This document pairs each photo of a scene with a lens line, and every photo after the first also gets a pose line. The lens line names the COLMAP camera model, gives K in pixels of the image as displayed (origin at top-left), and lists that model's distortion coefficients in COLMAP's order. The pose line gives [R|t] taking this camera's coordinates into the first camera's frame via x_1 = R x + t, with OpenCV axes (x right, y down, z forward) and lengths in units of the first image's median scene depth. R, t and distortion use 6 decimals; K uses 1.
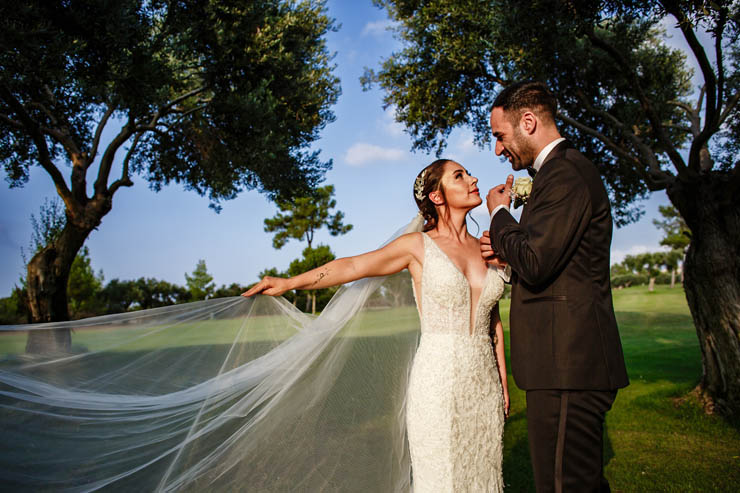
lens RADIAL K [[585.4, 0, 370.0], [0, 585.4, 229.1], [0, 0, 1]] dist [-0.087329, 0.001733]
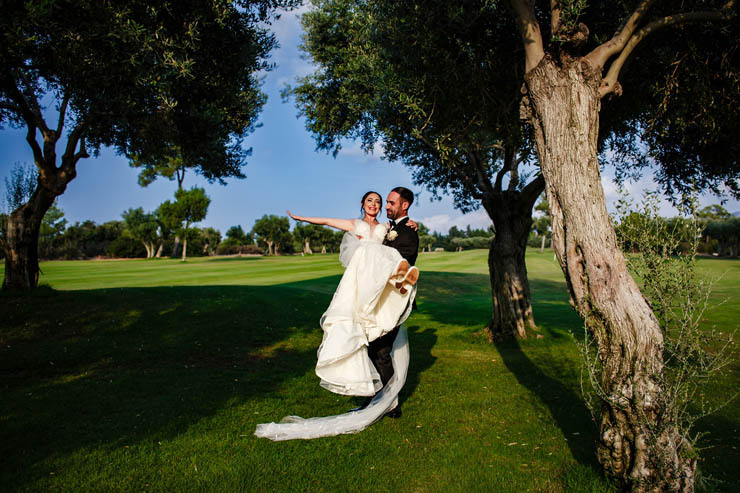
lens RADIAL K [[609.5, 0, 370.0], [0, 609.5, 246.5], [0, 0, 1]] dist [0.000152, 0.000590]
pose [[0.977029, 0.053610, 0.206251, -0.082969], [-0.076941, 0.991298, 0.106808, -0.072664], [-0.198730, -0.120224, 0.972652, -0.418017]]
